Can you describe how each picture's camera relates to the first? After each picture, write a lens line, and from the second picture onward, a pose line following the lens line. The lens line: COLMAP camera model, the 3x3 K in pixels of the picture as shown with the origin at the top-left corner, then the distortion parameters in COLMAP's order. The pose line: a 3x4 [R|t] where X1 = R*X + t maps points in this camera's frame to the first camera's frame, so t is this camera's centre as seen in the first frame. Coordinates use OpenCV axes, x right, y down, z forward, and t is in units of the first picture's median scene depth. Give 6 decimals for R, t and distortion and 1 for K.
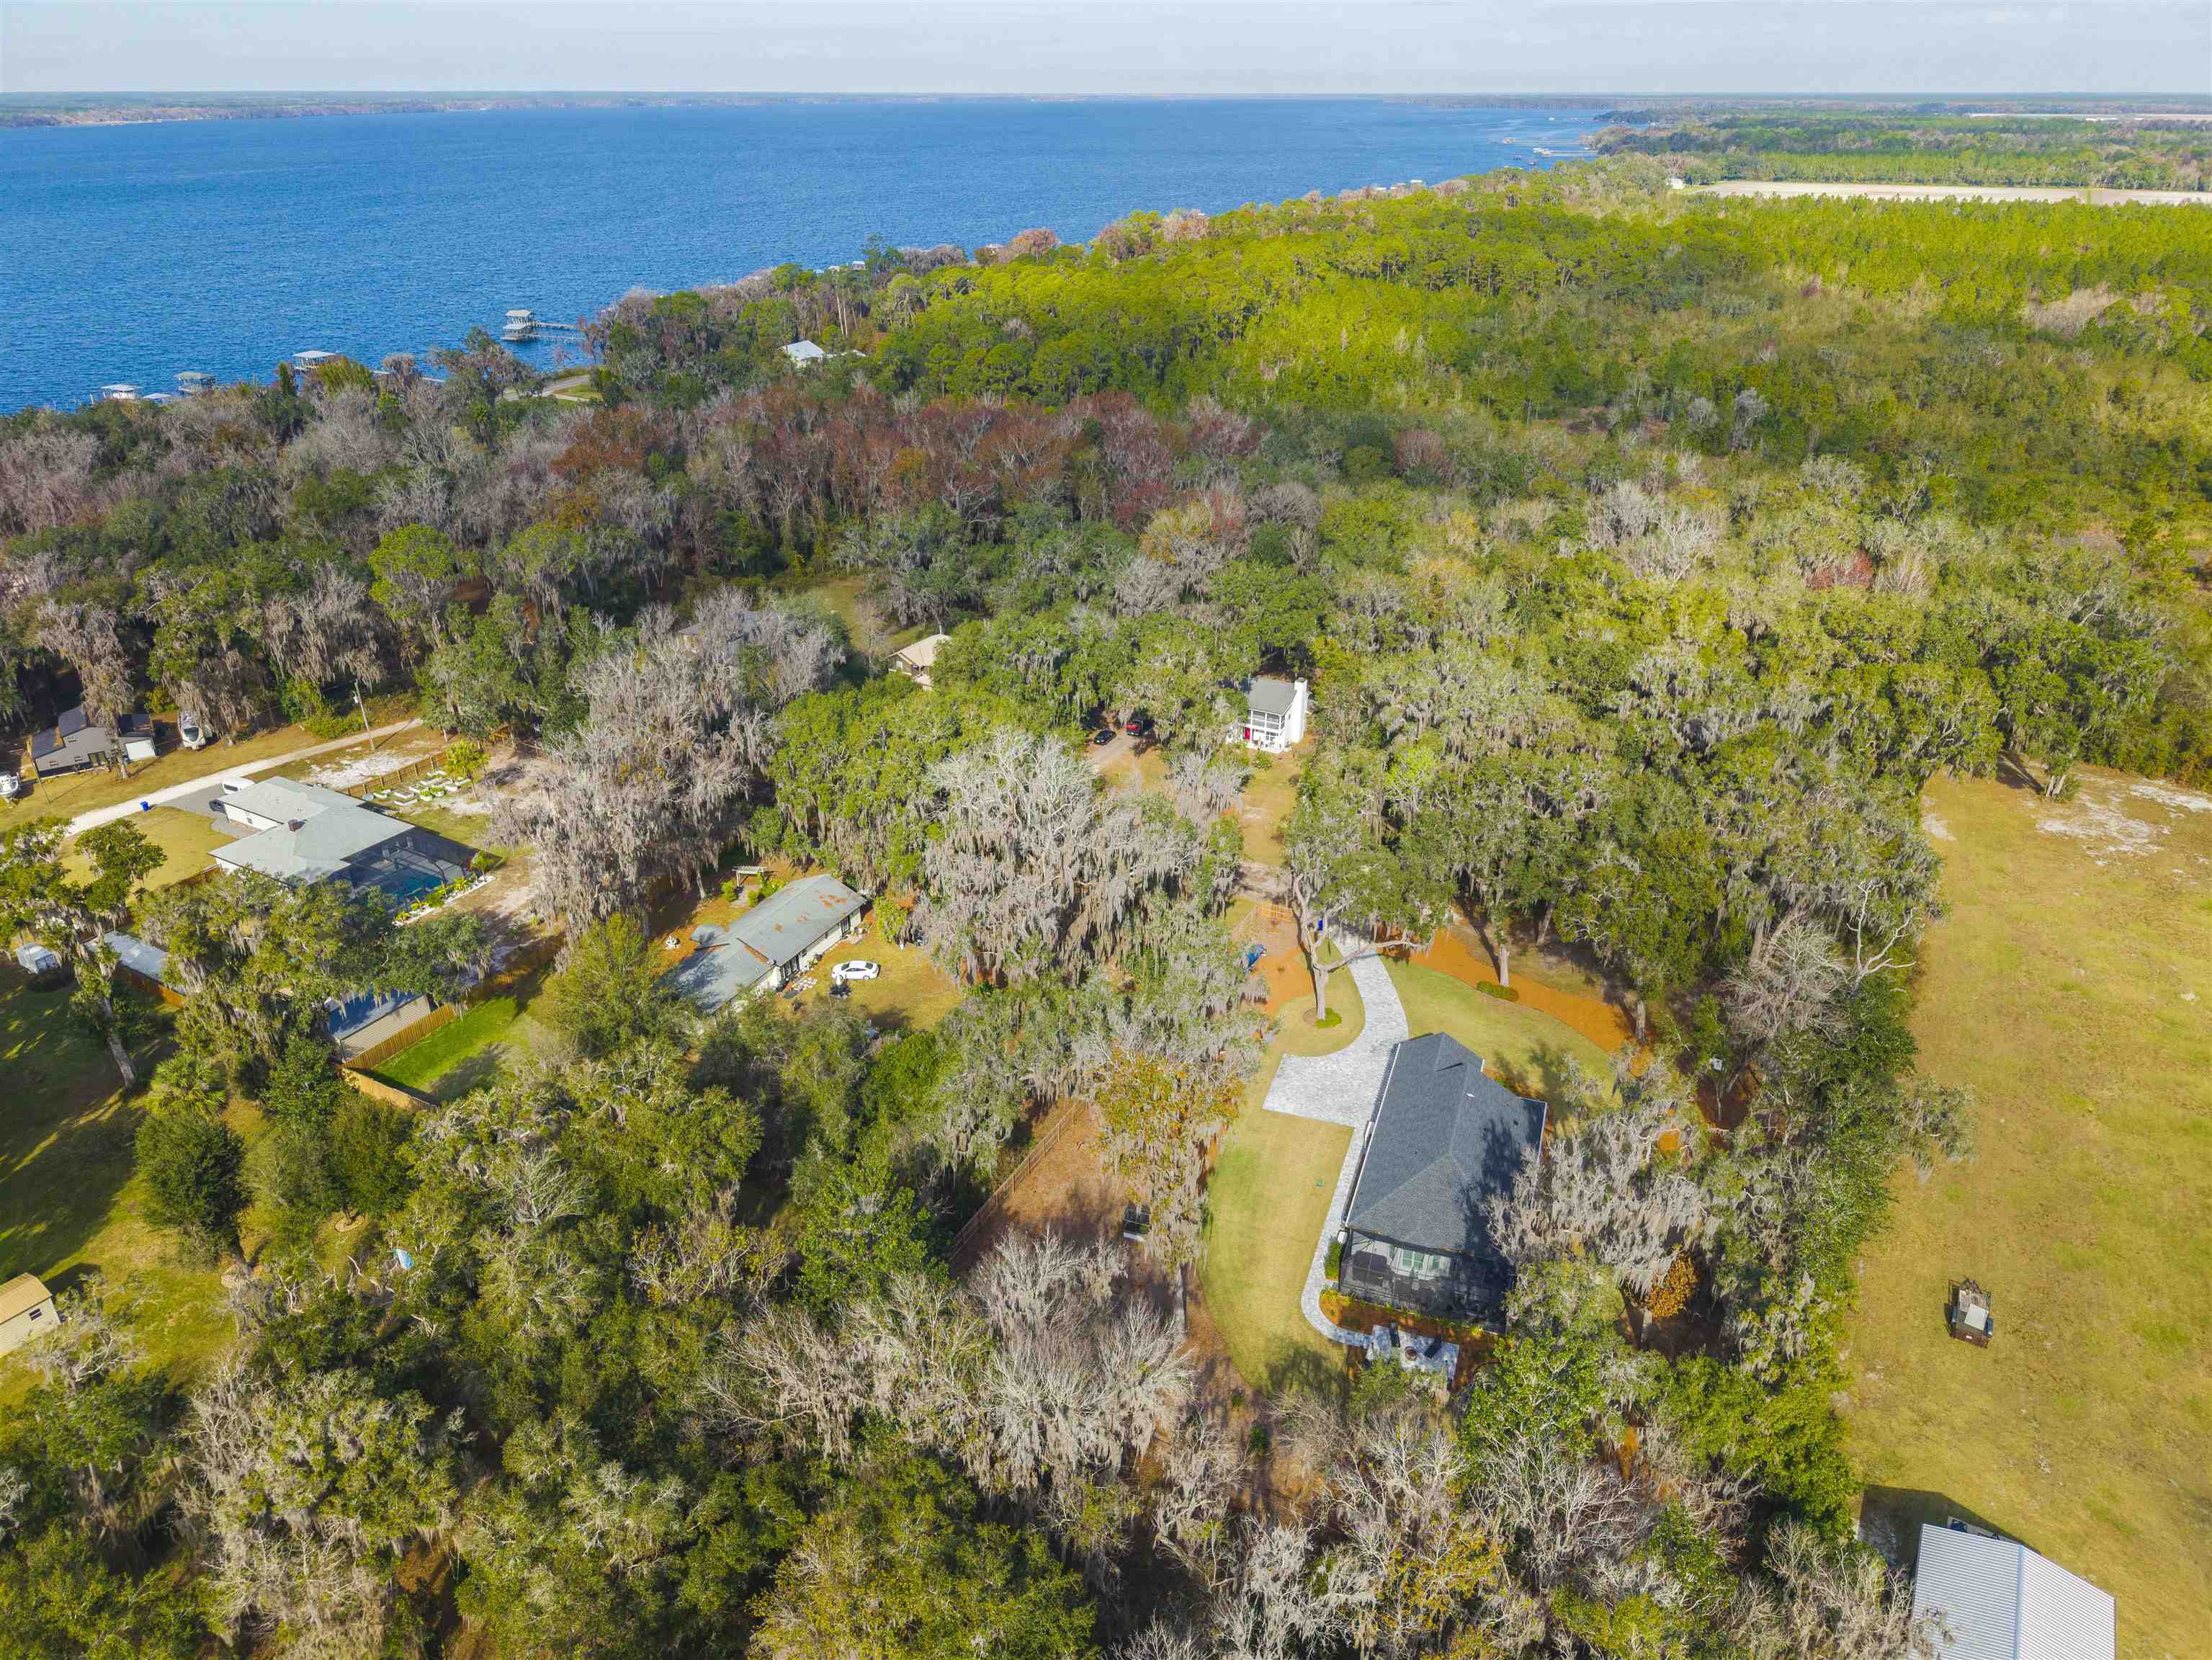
lens RADIAL K [[1493.7, 0, 1106.0], [0, 1493.7, 830.0], [0, 0, 1]] dist [0.006578, -0.005369]
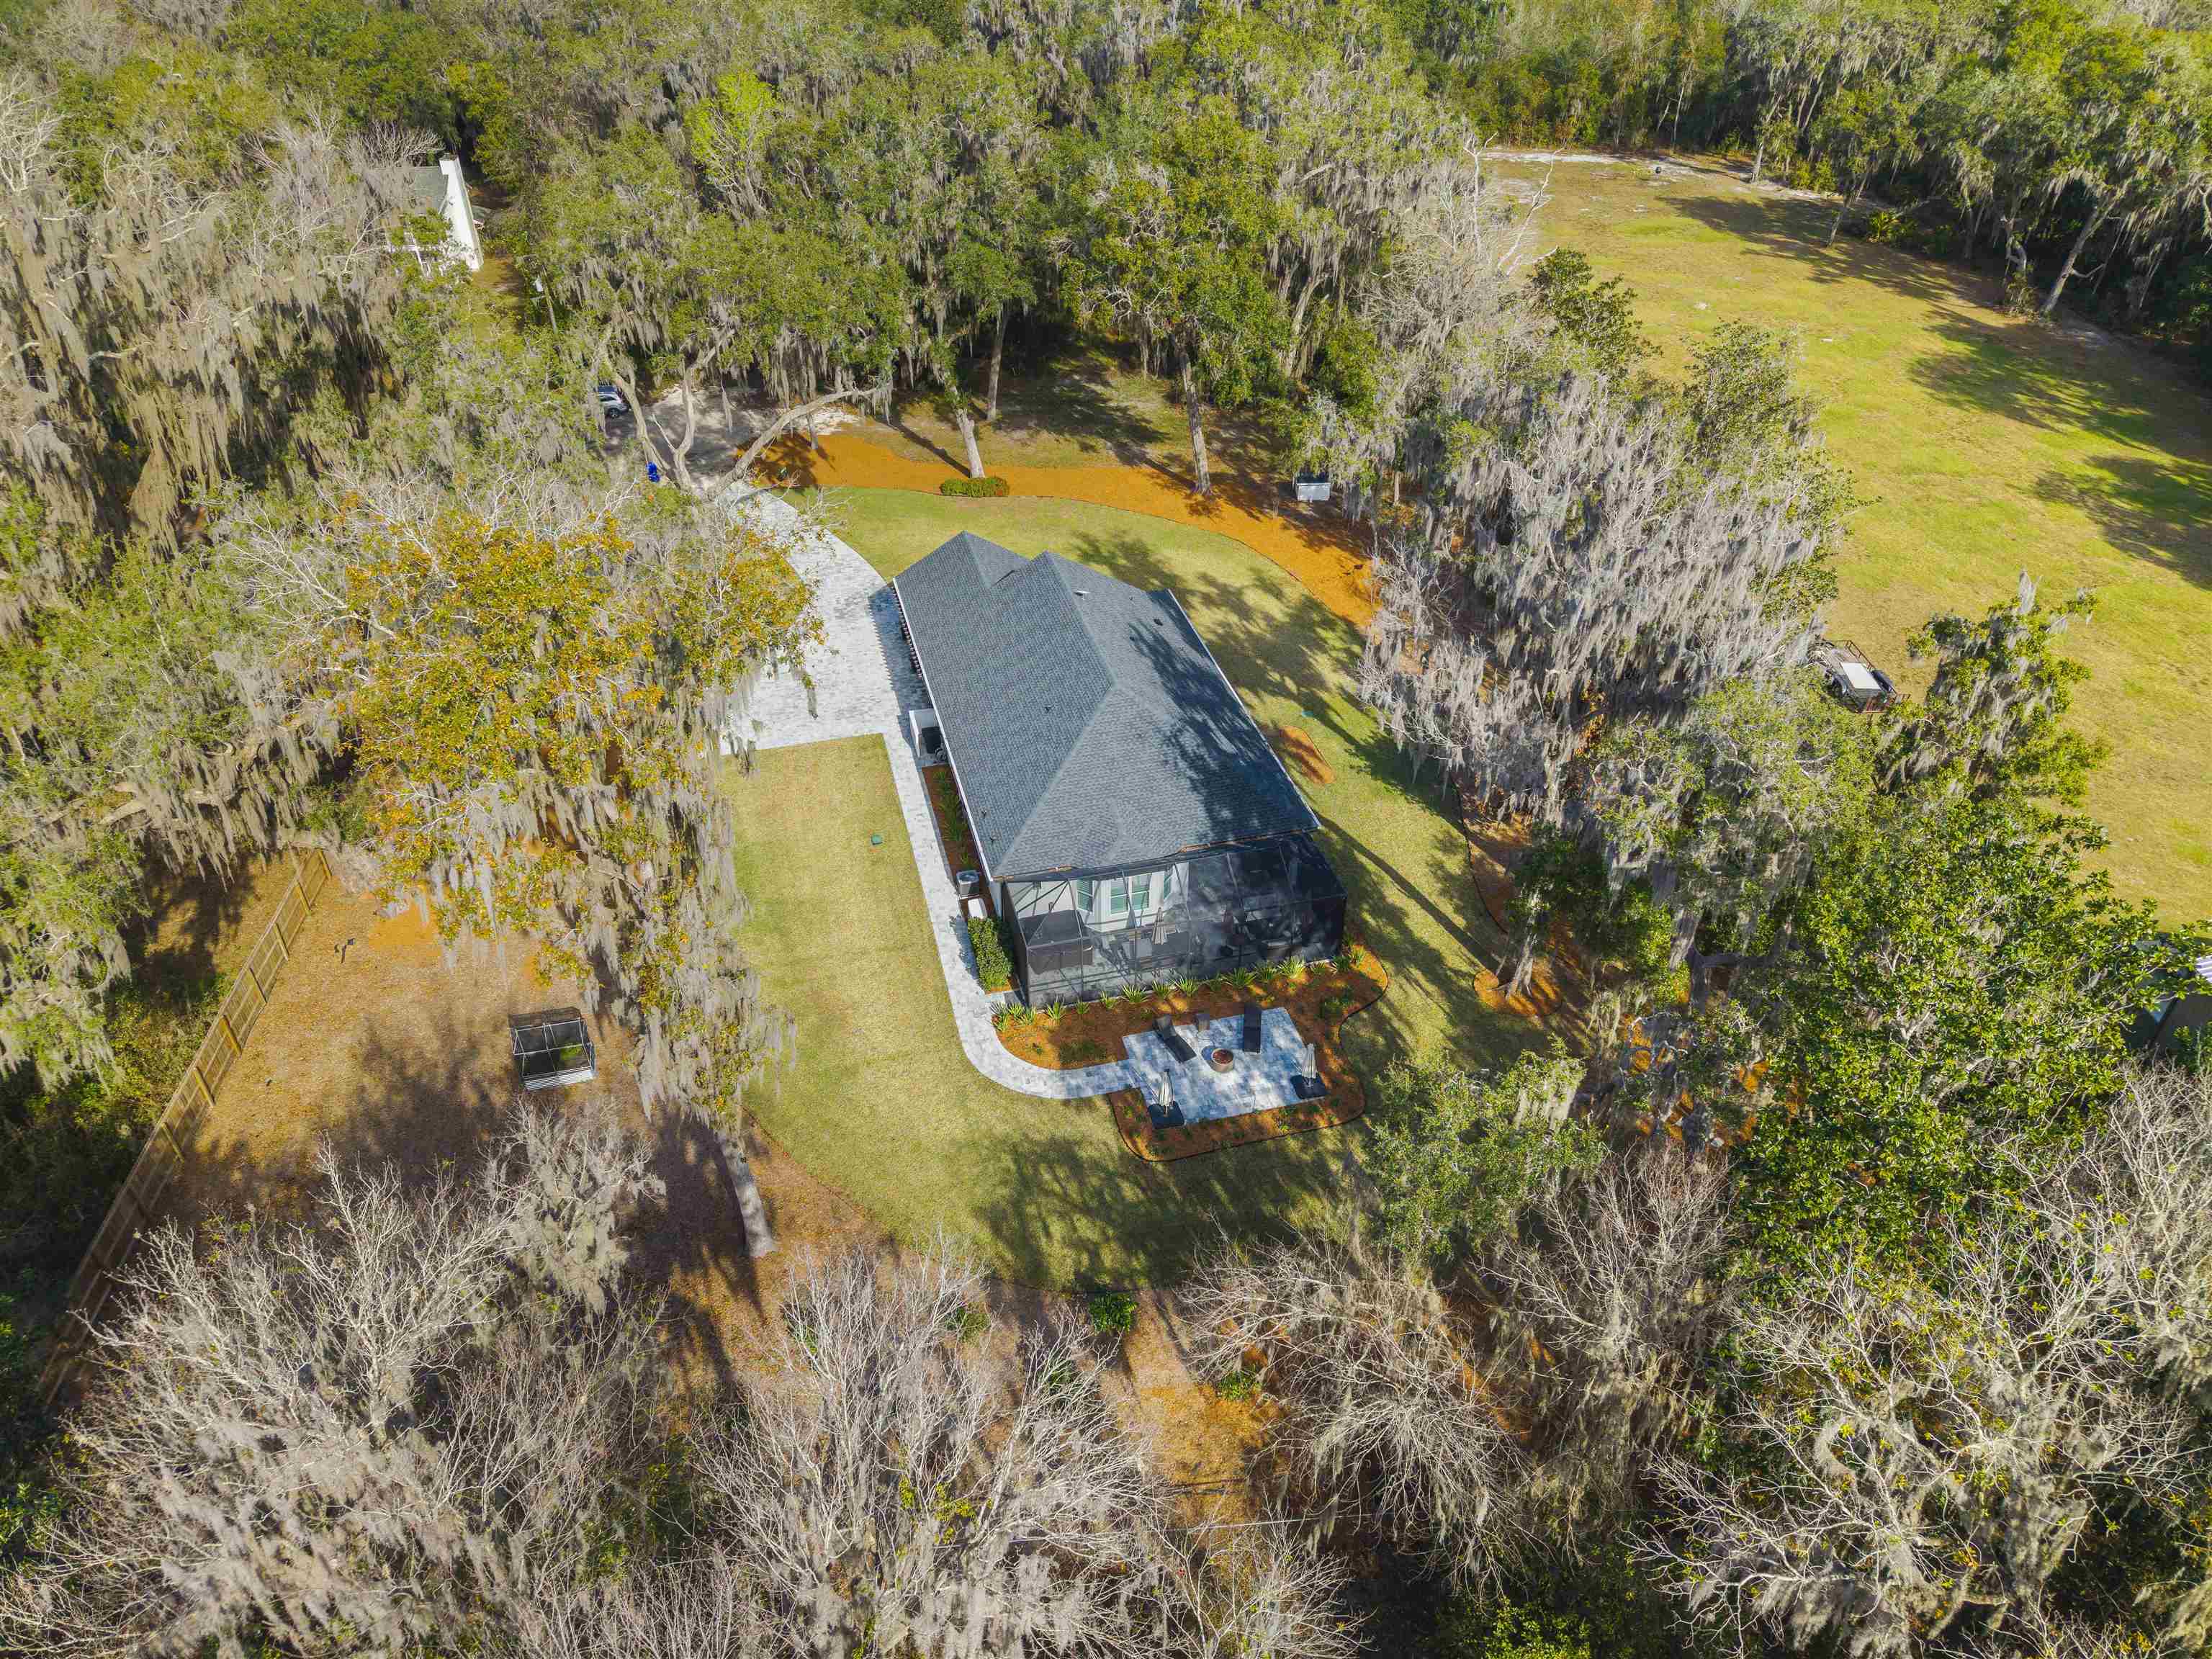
lens RADIAL K [[1473.0, 0, 1106.5], [0, 1473.0, 805.4], [0, 0, 1]] dist [0.065511, -0.076718]
pose [[0.828326, -0.321643, 0.458717, -0.021223], [0.247495, 0.944632, 0.215444, 0.149100], [-0.502615, -0.064928, 0.862069, 0.573191]]
